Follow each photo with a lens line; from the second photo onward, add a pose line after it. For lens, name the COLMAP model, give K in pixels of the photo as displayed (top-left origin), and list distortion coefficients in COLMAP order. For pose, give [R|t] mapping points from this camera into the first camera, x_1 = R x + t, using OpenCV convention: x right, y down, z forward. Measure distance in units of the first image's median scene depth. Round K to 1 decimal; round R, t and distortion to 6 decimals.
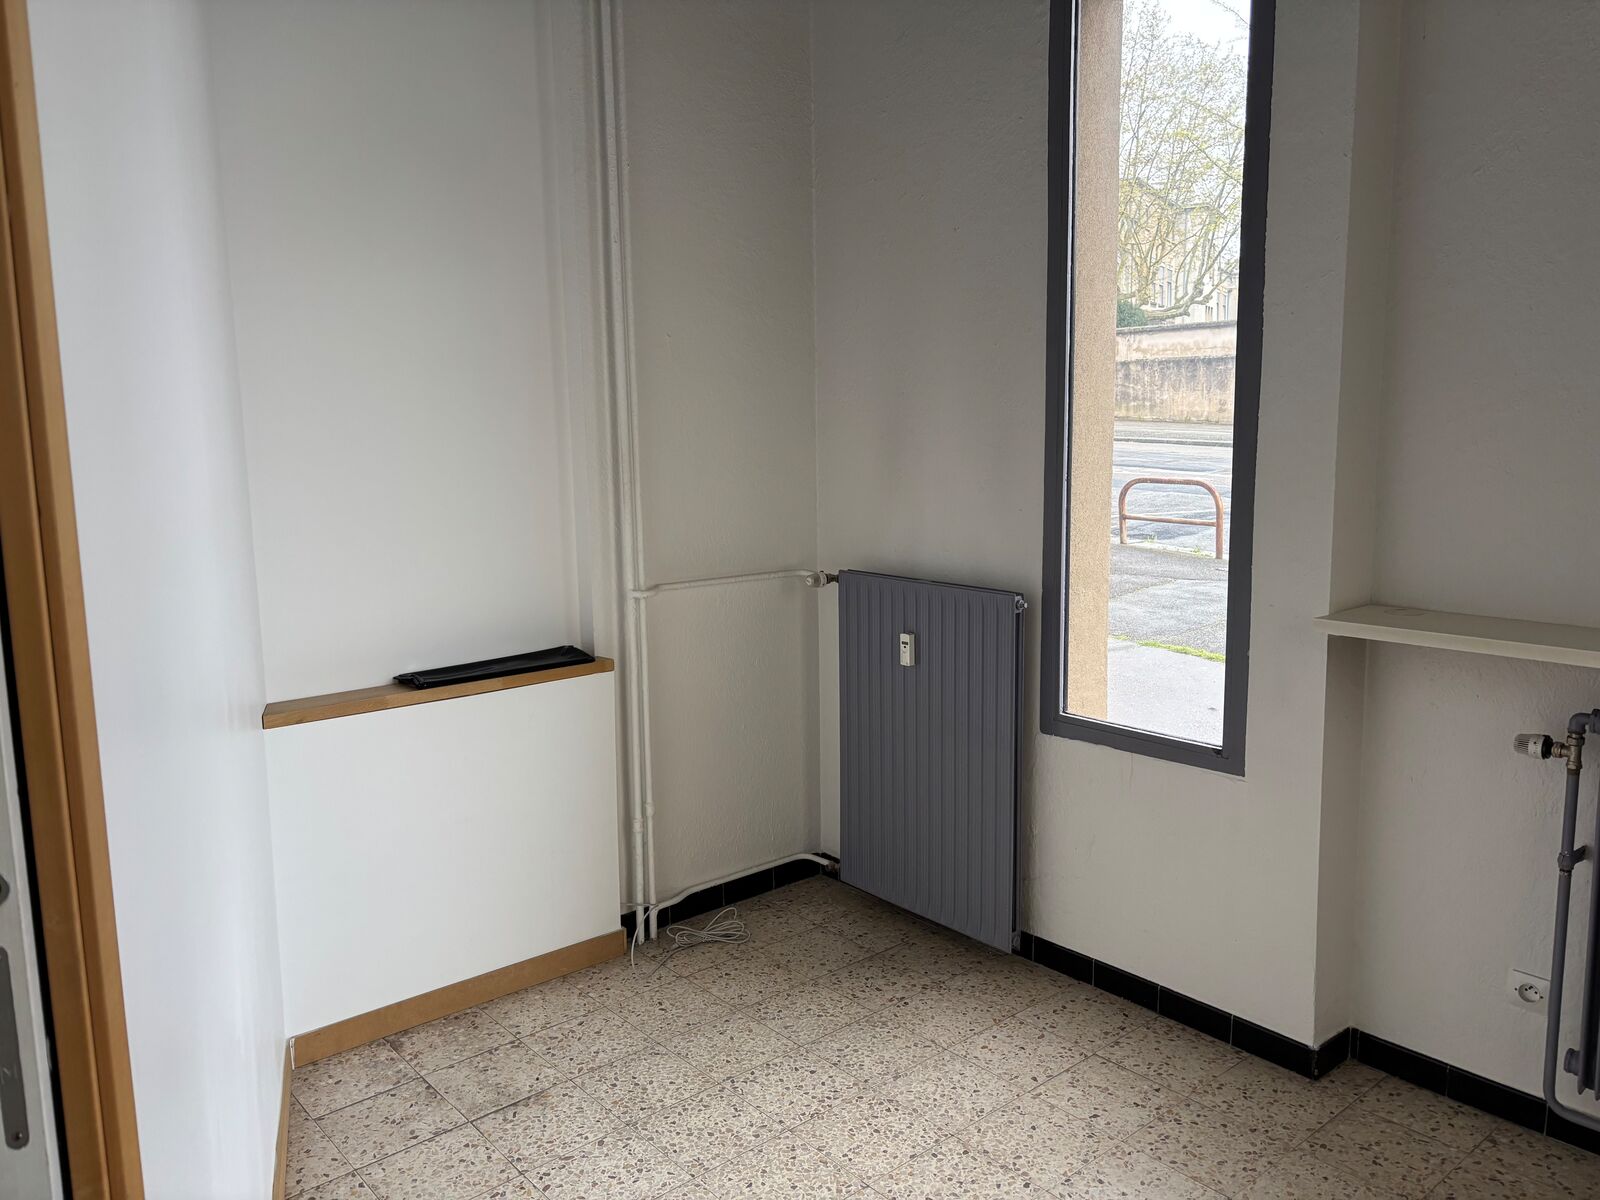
lens RADIAL K [[1186.9, 0, 799.0], [0, 1186.9, 597.9], [0, 0, 1]] dist [0.024625, -0.050126]
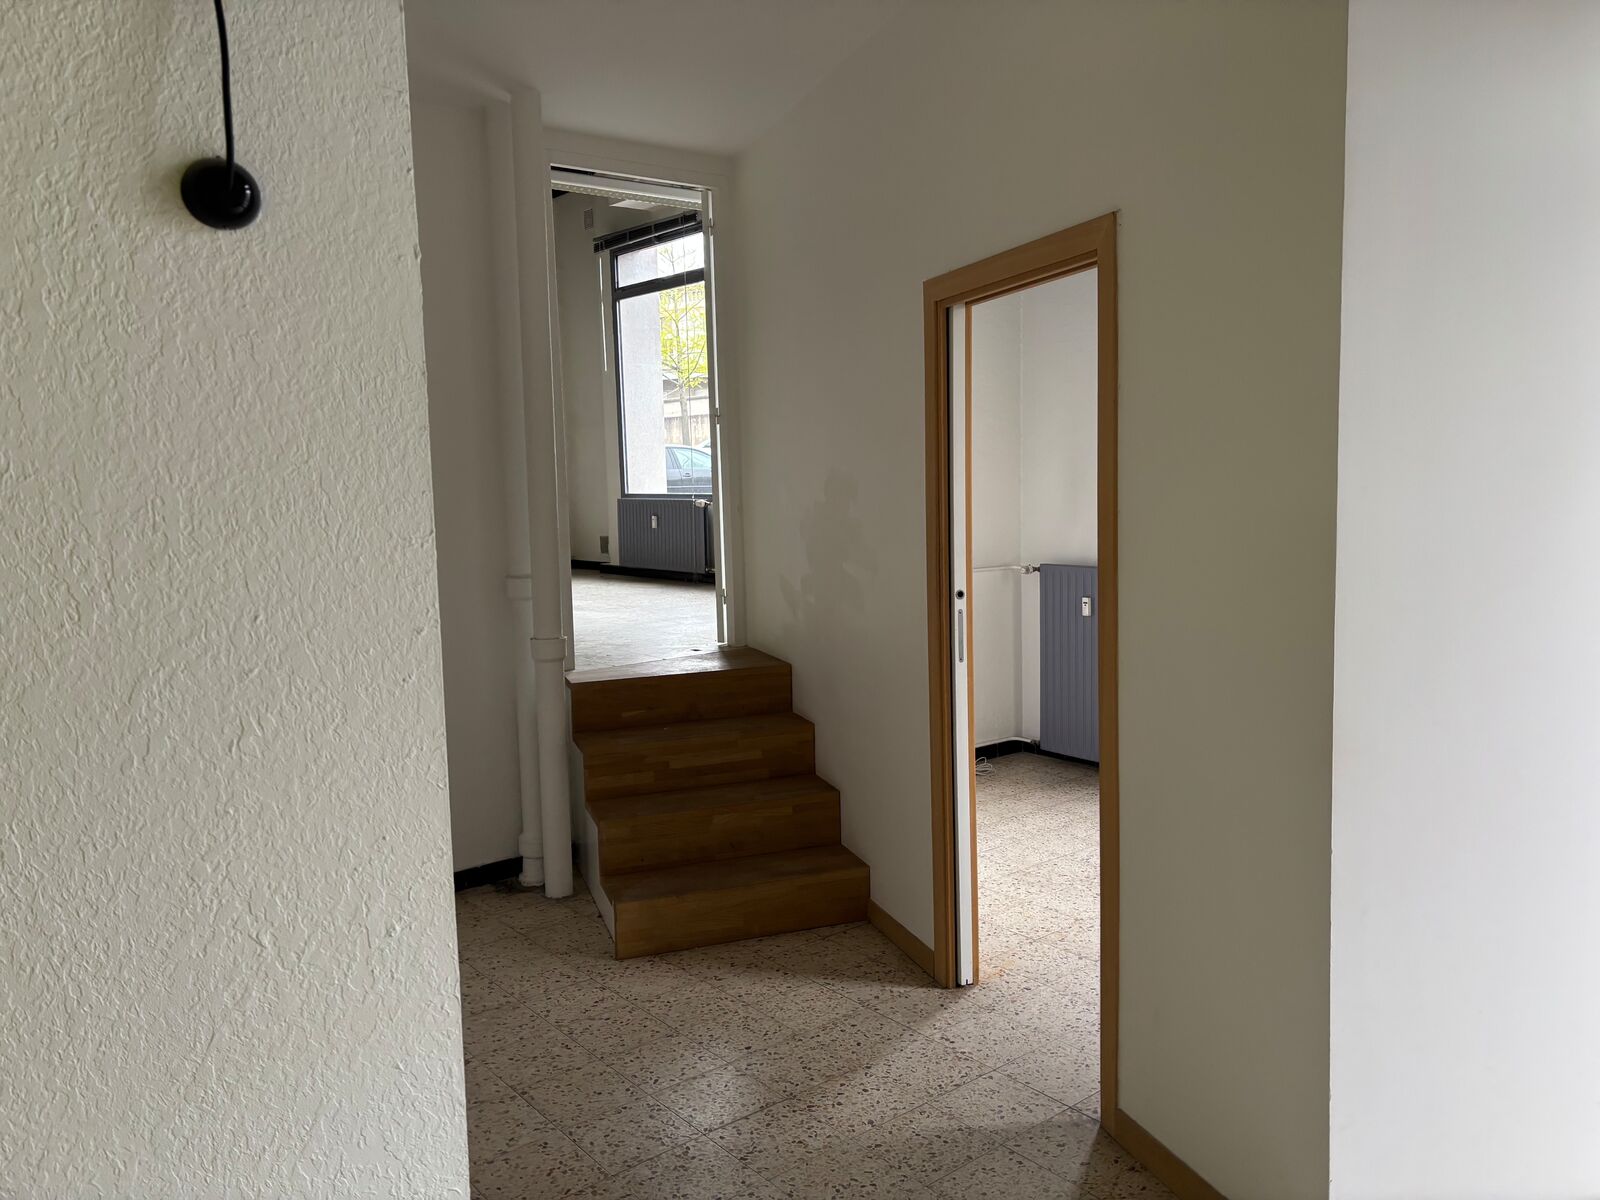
lens RADIAL K [[1186.9, 0, 798.6], [0, 1186.9, 588.5], [0, 0, 1]] dist [0.024625, -0.050126]
pose [[0.999389, -0.004208, -0.034696, -0.256127], [0.002696, 0.999049, -0.043524, 0.085598], [0.034846, 0.043404, 0.998450, -0.728311]]
